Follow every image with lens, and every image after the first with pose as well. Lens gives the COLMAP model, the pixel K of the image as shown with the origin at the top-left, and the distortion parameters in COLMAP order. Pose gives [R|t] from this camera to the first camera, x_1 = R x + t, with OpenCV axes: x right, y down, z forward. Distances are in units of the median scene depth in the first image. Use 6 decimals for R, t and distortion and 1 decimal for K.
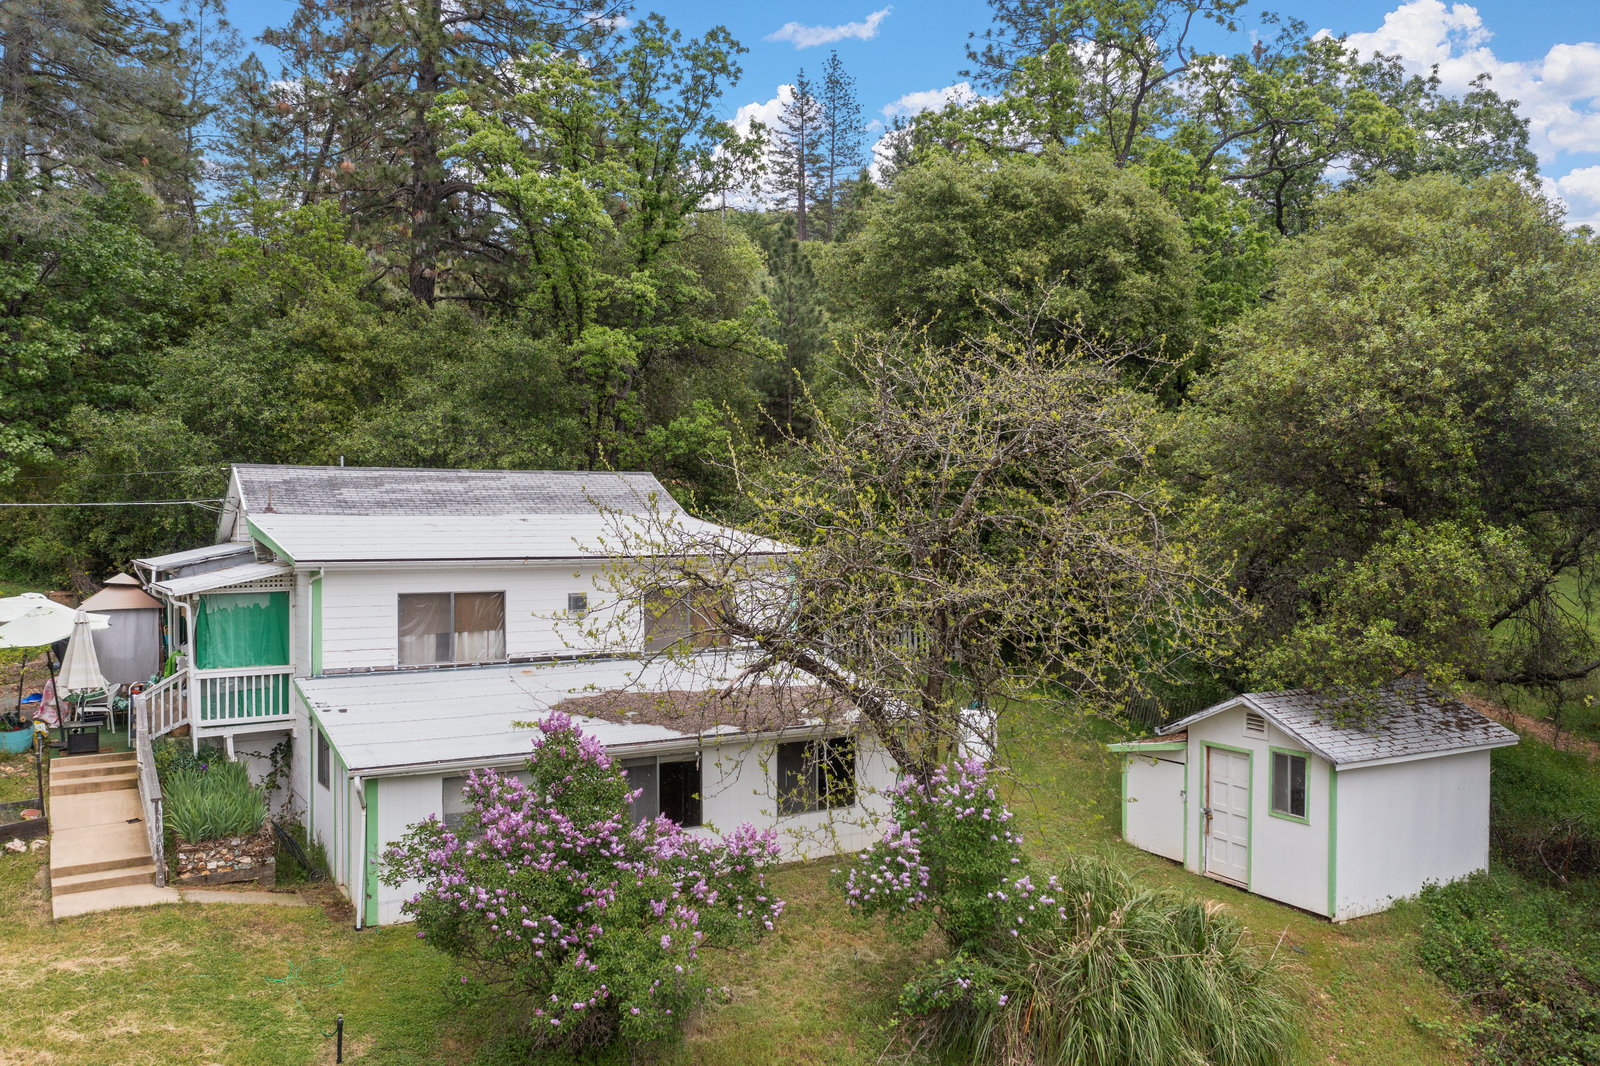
lens RADIAL K [[1260.3, 0, 796.1], [0, 1260.3, 530.2], [0, 0, 1]] dist [-0.012594, 0.006587]
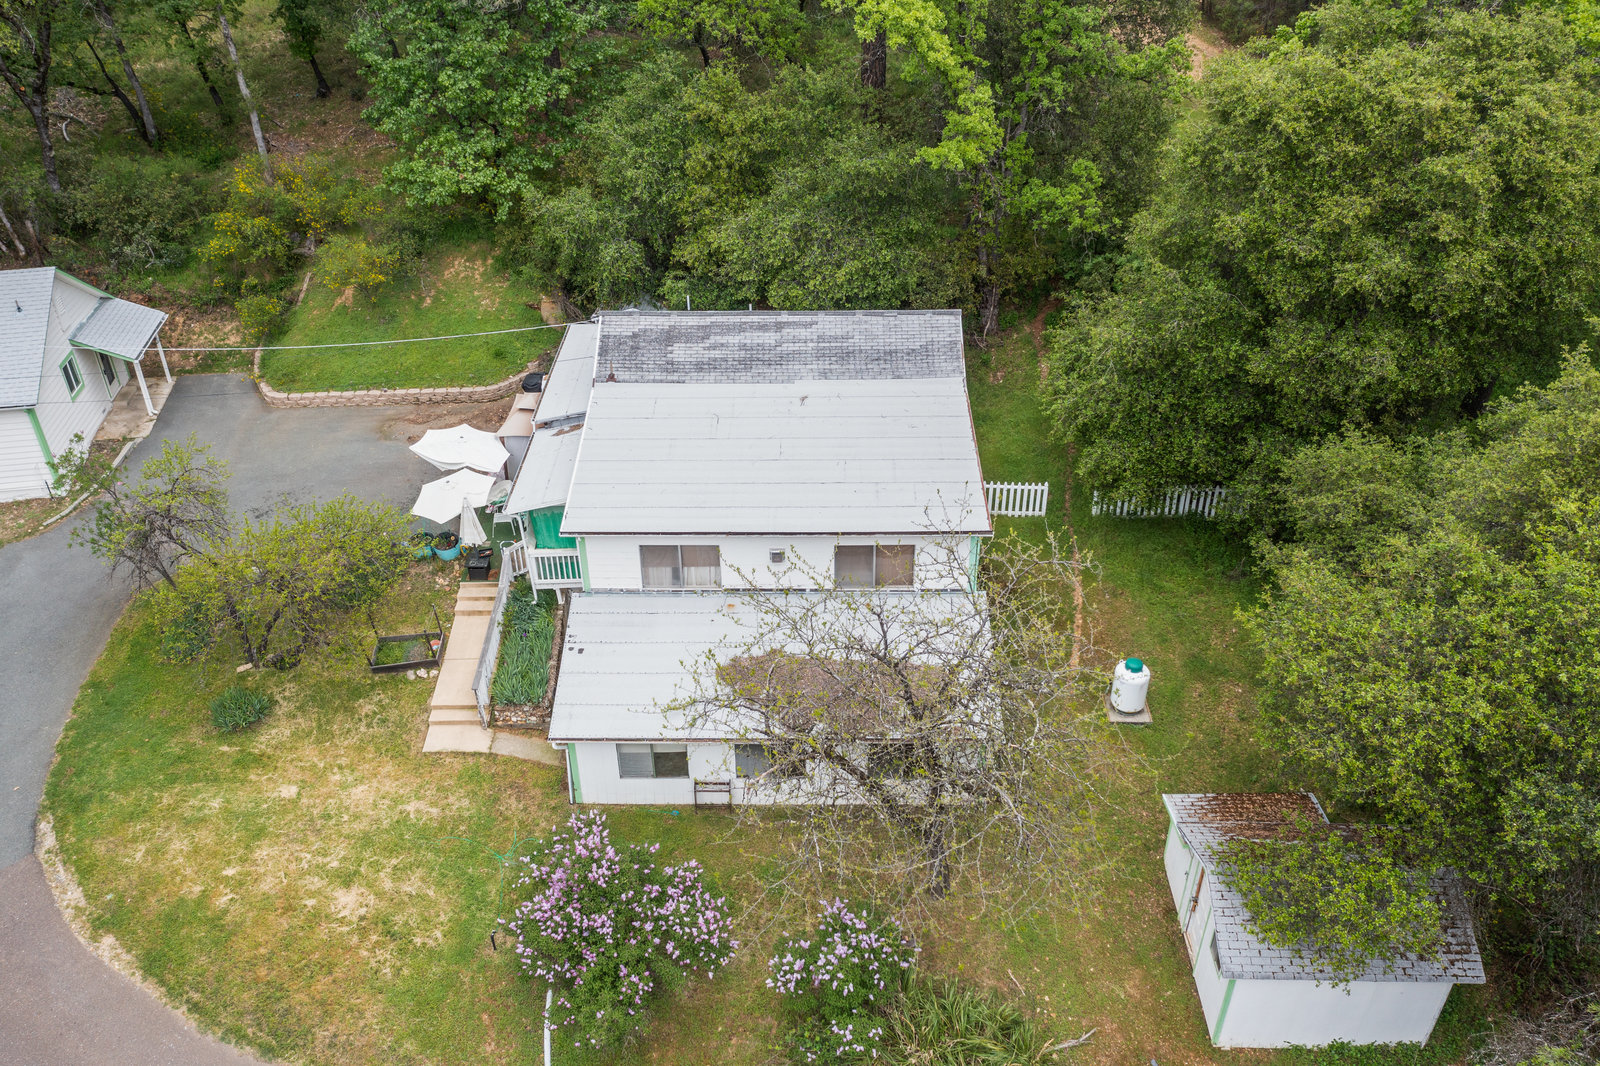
lens RADIAL K [[1260.3, 0, 796.9], [0, 1260.3, 535.0], [0, 0, 1]] dist [-0.012594, 0.006587]
pose [[0.855447, 0.279124, -0.436234, 0.415192], [0.008723, 0.834443, 0.551025, -0.698346], [0.517817, -0.475178, 0.711387, 0.124370]]
